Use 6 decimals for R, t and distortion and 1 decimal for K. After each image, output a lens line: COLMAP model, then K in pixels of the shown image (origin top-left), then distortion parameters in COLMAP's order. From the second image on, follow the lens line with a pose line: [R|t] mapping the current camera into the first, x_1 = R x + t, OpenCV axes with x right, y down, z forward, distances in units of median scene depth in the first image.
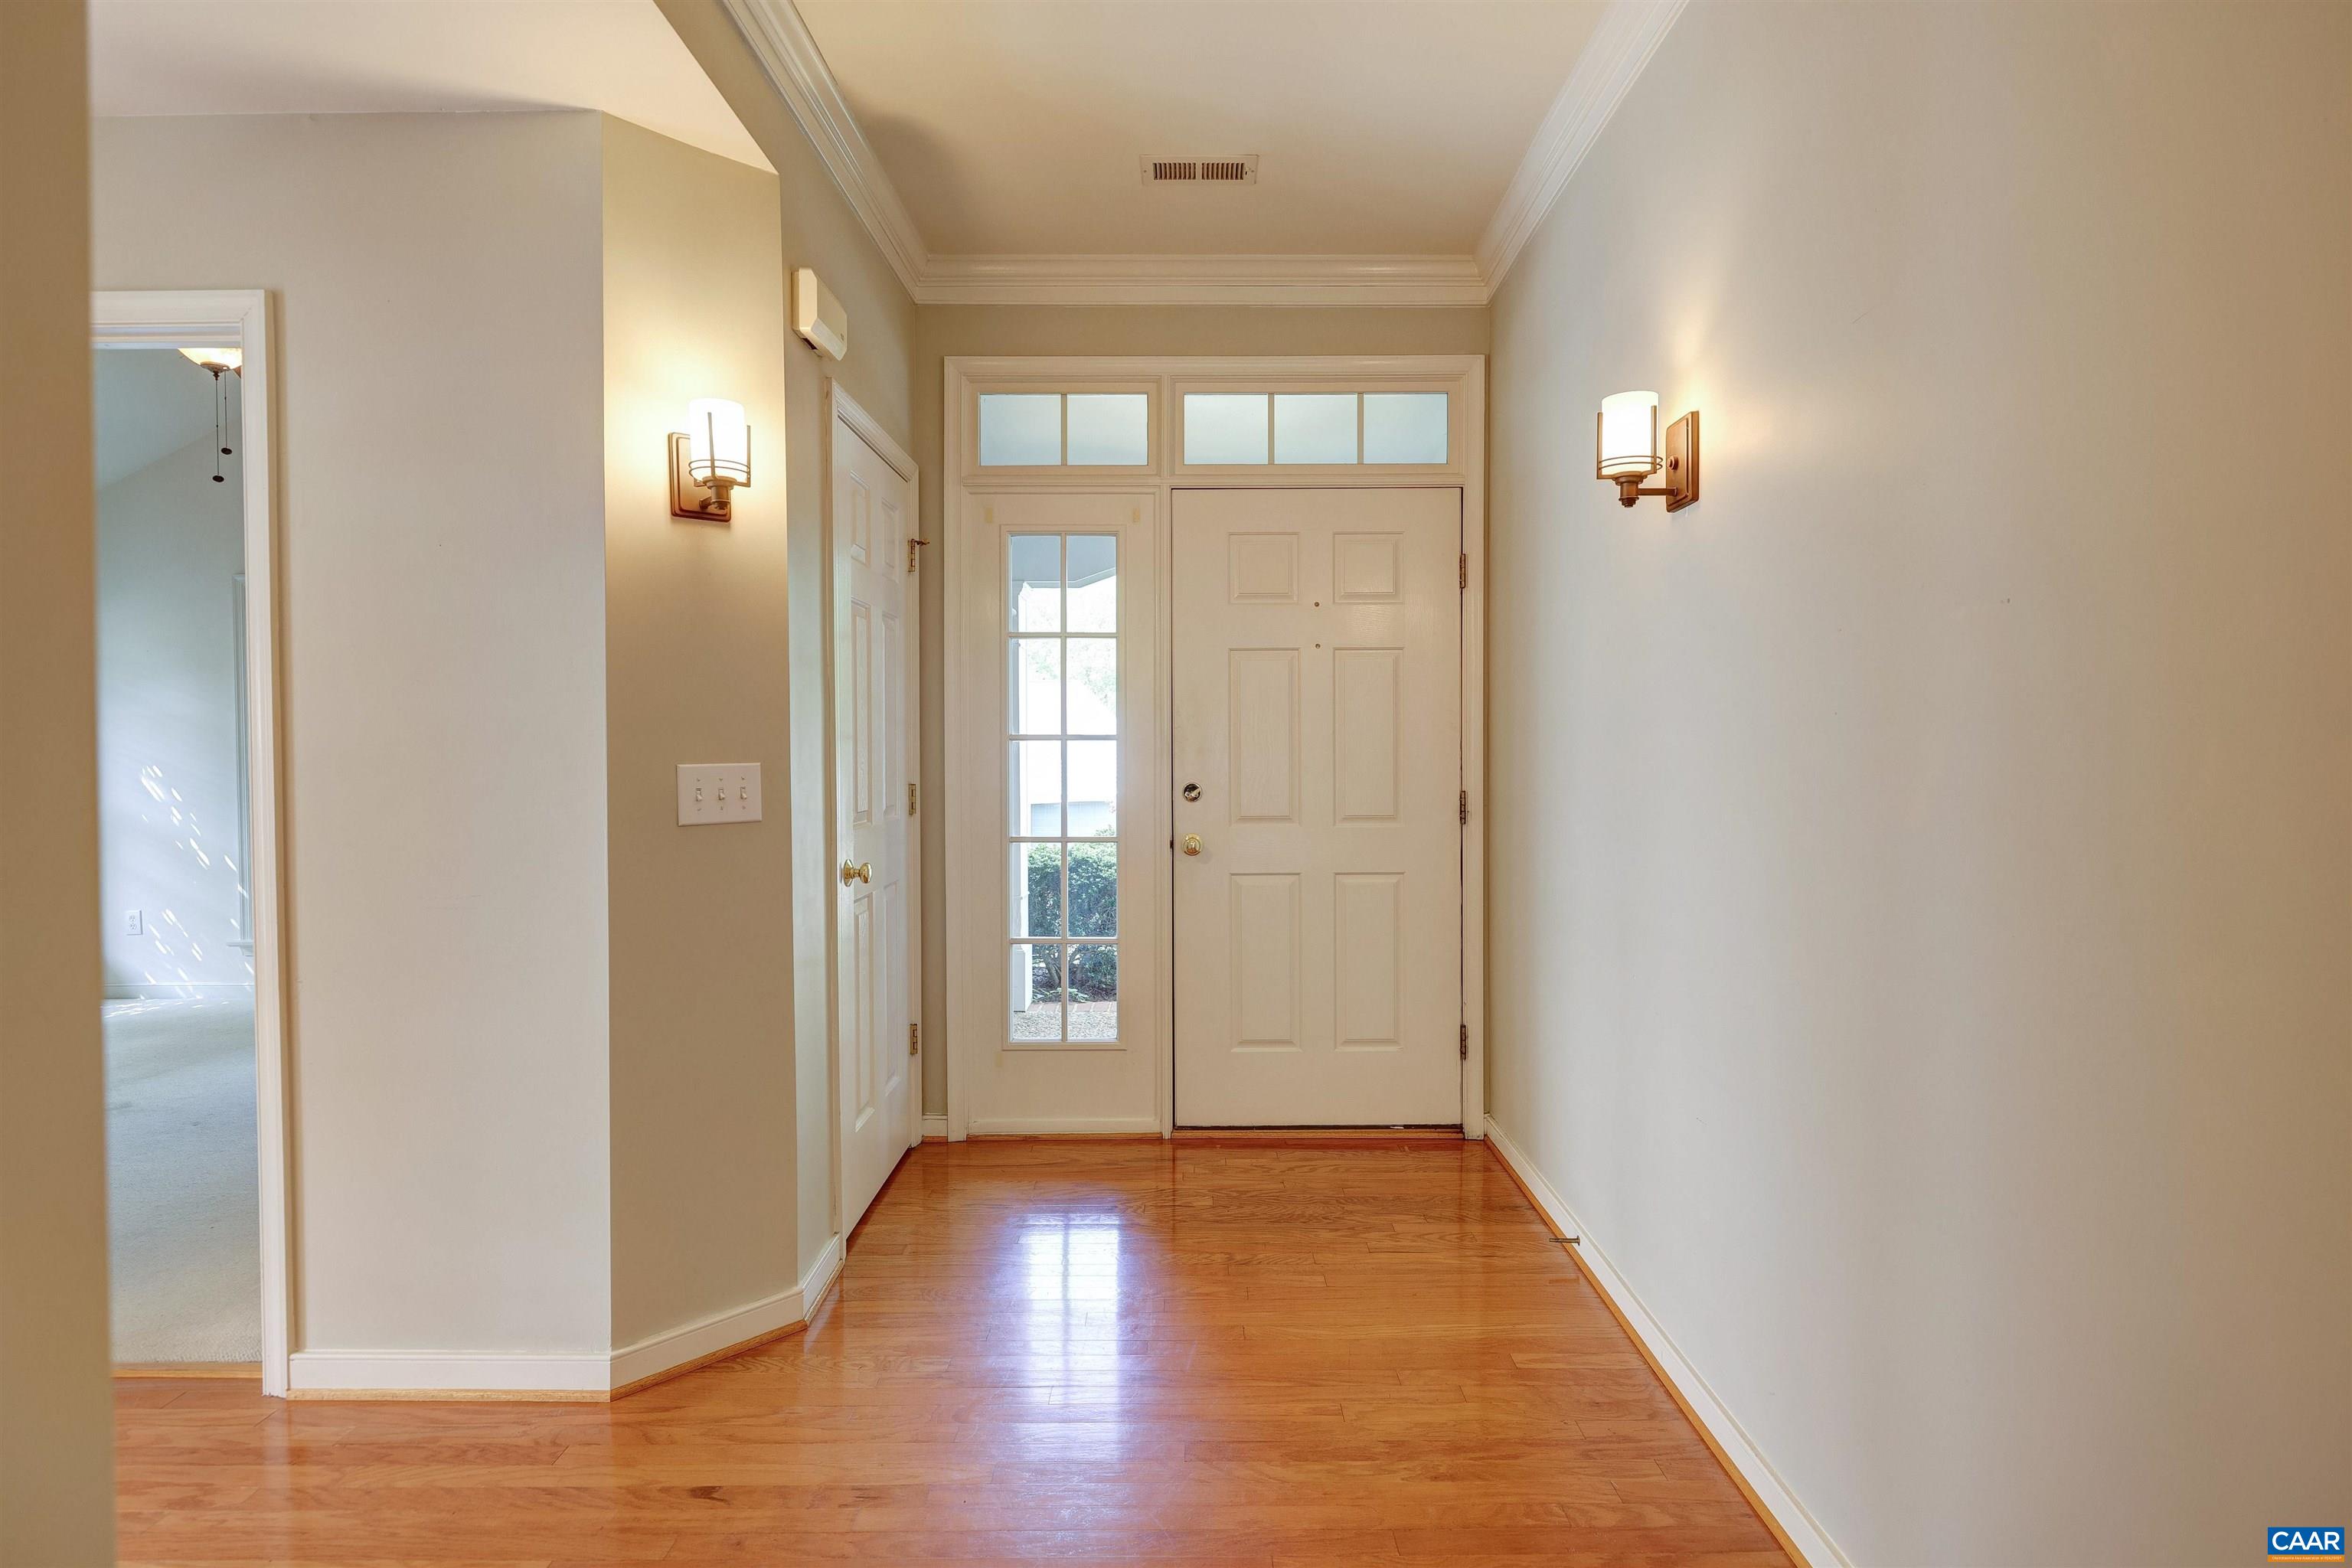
lens RADIAL K [[1134.9, 0, 1181.0], [0, 1134.9, 769.8], [0, 0, 1]] dist [-0.002733, -0.000068]
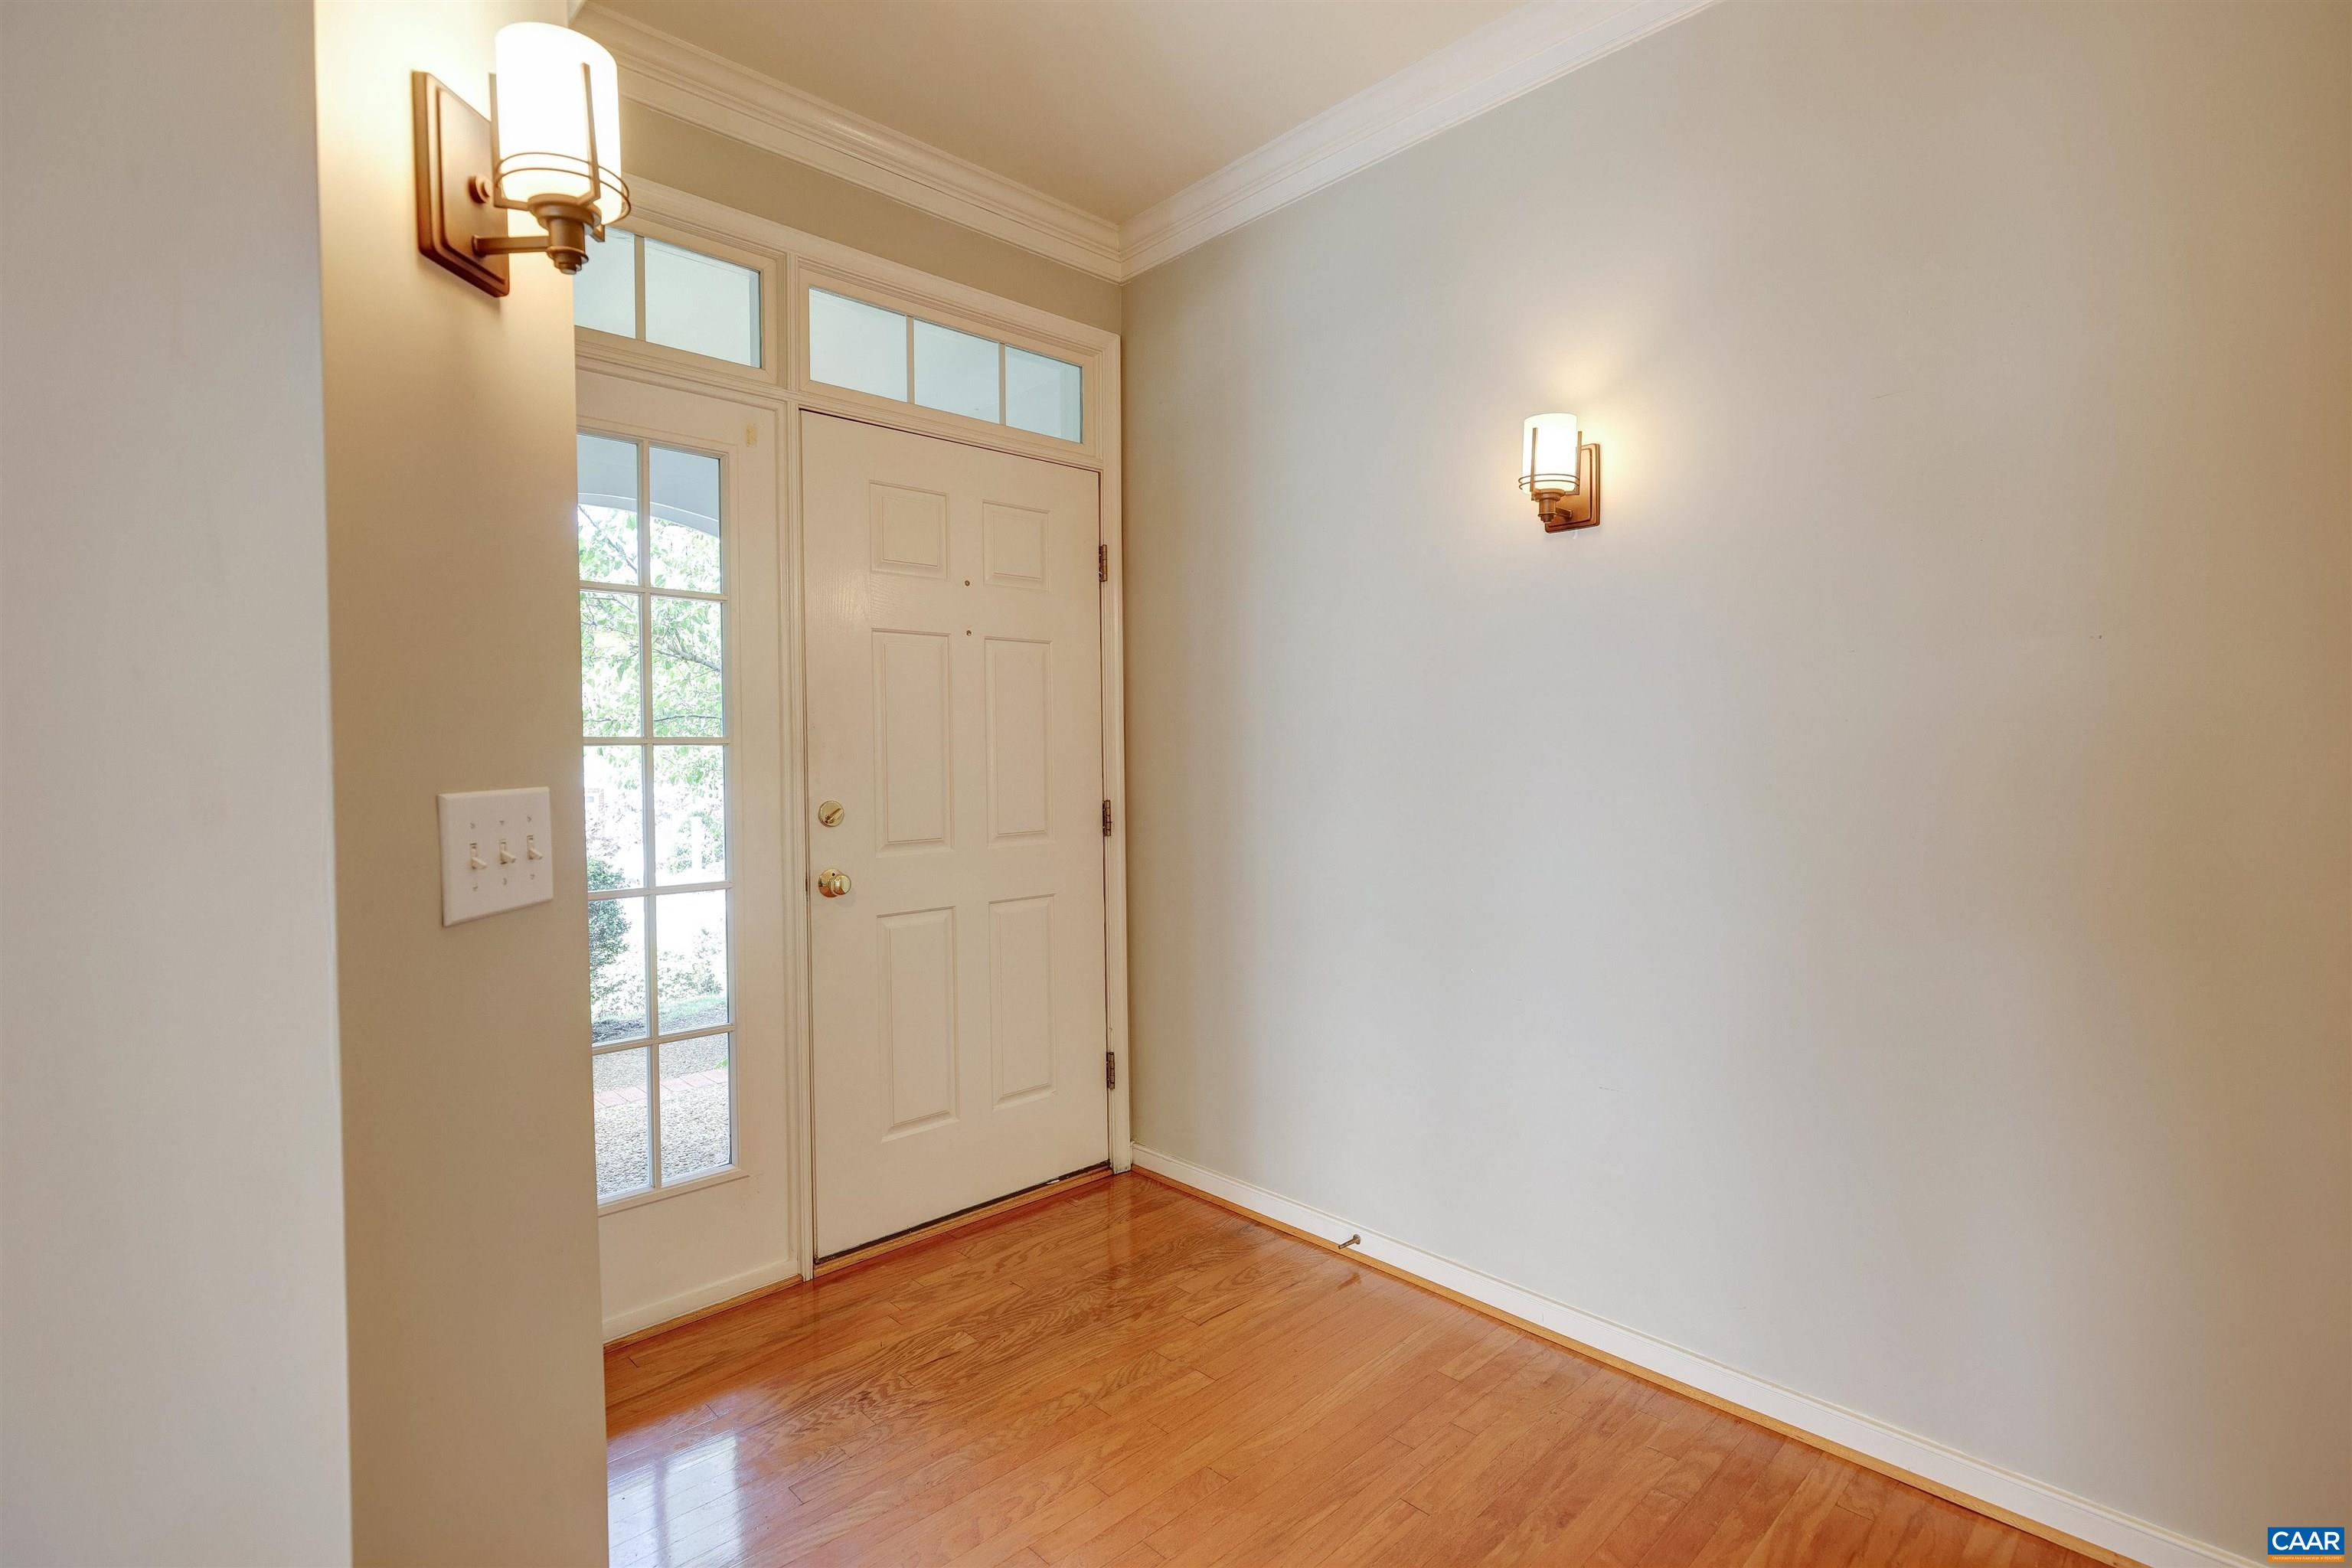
lens RADIAL K [[1134.9, 0, 1181.0], [0, 1134.9, 769.8], [0, 0, 1]] dist [-0.002733, -0.000068]
pose [[0.713861, -0.015526, 0.700116, -0.357021], [0.020811, 0.999783, 0.000951, -0.005548], [-0.699978, 0.013892, 0.714029, 0.295087]]
